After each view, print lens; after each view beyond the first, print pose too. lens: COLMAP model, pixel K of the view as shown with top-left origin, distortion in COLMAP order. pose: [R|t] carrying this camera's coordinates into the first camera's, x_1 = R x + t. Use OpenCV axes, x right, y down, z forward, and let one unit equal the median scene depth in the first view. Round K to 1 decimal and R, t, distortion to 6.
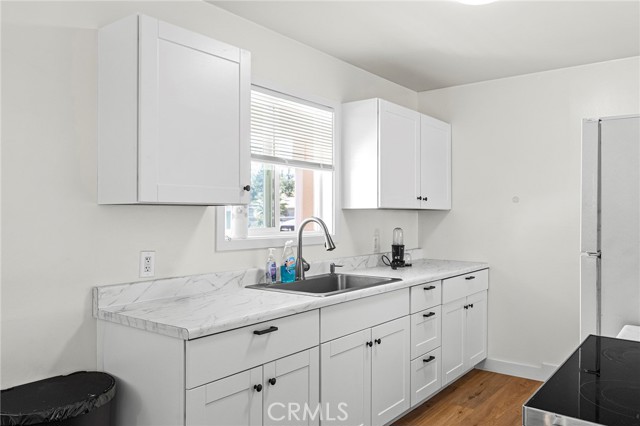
lens RADIAL K [[493.8, 0, 318.9], [0, 493.8, 210.7], [0, 0, 1]] dist [0.008011, -0.003399]
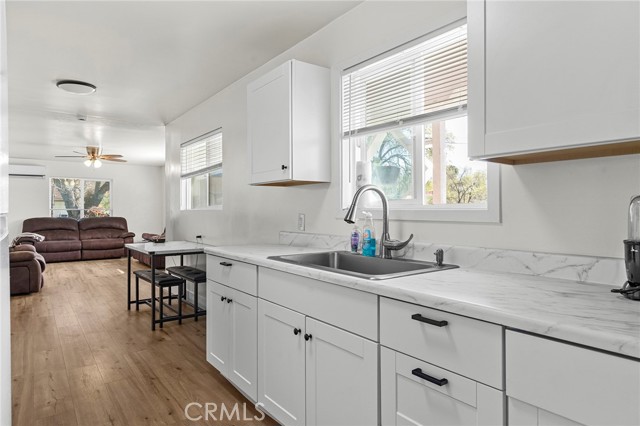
lens RADIAL K [[384.0, 0, 320.7], [0, 384.0, 208.7], [0, 0, 1]] dist [-0.006811, -0.003792]
pose [[-0.258446, -0.005254, -0.966011, 0.660523], [0.009220, 0.999926, -0.007905, 0.056787], [0.965982, -0.010950, -0.258379, 1.089669]]
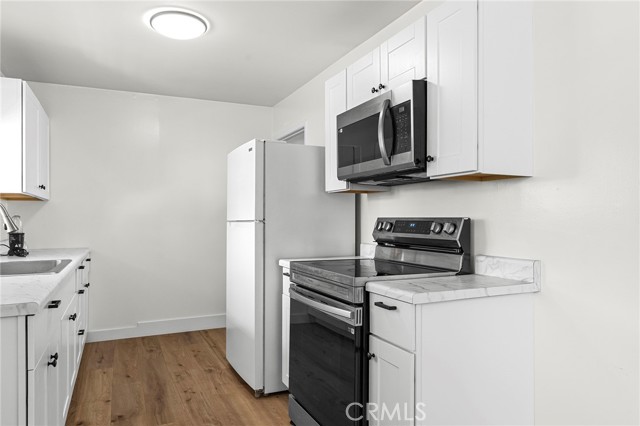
lens RADIAL K [[435.5, 0, 316.3], [0, 435.5, 215.9], [0, 0, 1]] dist [0.002786, 0.004500]
pose [[0.465618, 0.002235, 0.884983, -0.430570], [-0.001112, 0.999997, -0.001940, 0.047605], [-0.884985, -0.000081, 0.465620, 0.097908]]
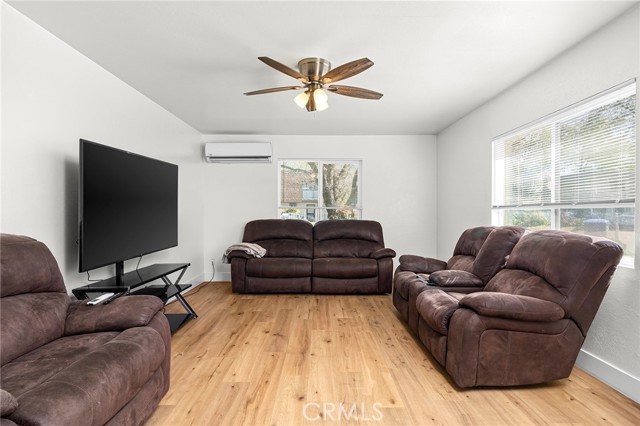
lens RADIAL K [[353.8, 0, 317.7], [0, 353.8, 221.4], [0, 0, 1]] dist [-0.004725, -0.002038]
pose [[-0.791077, 0.012923, -0.611580, -0.846793], [0.000151, 0.999781, 0.020930, 0.050364], [0.611716, 0.016464, -0.790906, -0.253413]]
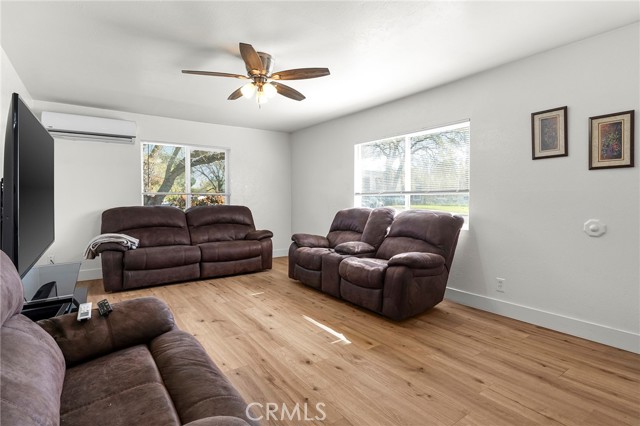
lens RADIAL K [[321.2, 0, 319.9], [0, 321.2, 211.4], [0, 0, 1]] dist [-0.004531, -0.001984]
pose [[-0.292030, 0.037867, -0.955659, -0.558550], [0.005274, 0.999264, 0.037983, 0.050202], [0.956395, 0.006052, -0.292014, -0.612128]]
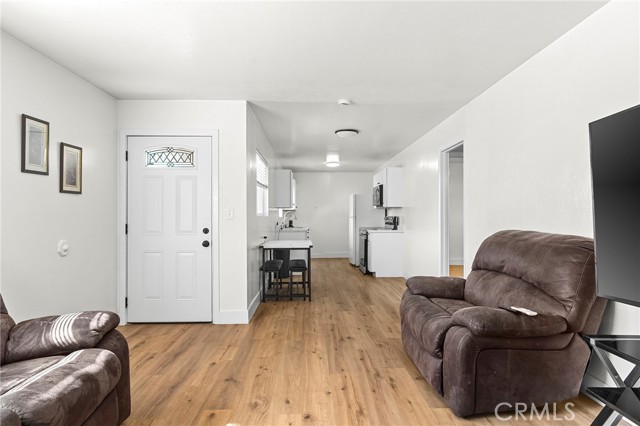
lens RADIAL K [[383.1, 0, 312.9], [0, 383.1, 213.9], [0, 0, 1]] dist [-0.000128, -0.000468]
pose [[0.783046, -0.000410, 0.621964, -1.736507], [0.004346, 0.999979, -0.004813, 0.042463], [-0.621949, 0.006472, 0.783031, -1.466119]]
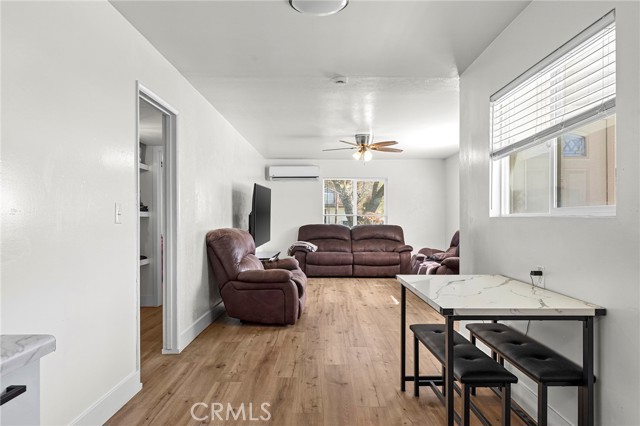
lens RADIAL K [[435.5, 0, 326.0], [0, 435.5, 212.8], [0, 0, 1]] dist [0.002786, 0.004500]
pose [[-0.788798, -0.010265, -0.614567, 0.093206], [0.000297, 0.999854, -0.017082, 0.051962], [0.614653, -0.013657, -0.788680, 0.598342]]
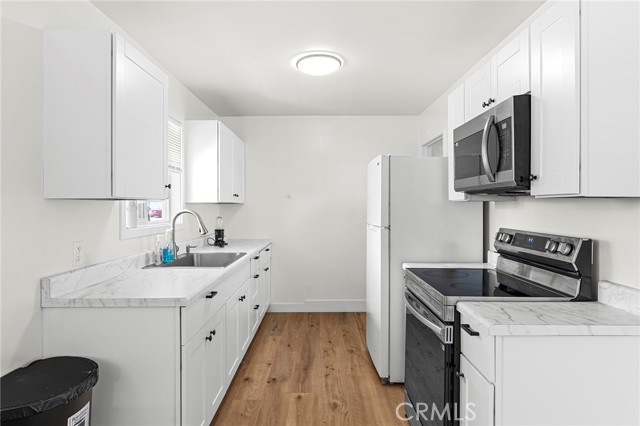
lens RADIAL K [[383.1, 0, 318.2], [0, 383.1, 205.2], [0, 0, 1]] dist [-0.000128, -0.000468]
pose [[0.792140, -0.001847, 0.610336, -0.348402], [-0.000213, 0.999995, 0.003302, -0.001055], [-0.610339, -0.002746, 0.792136, 0.007222]]
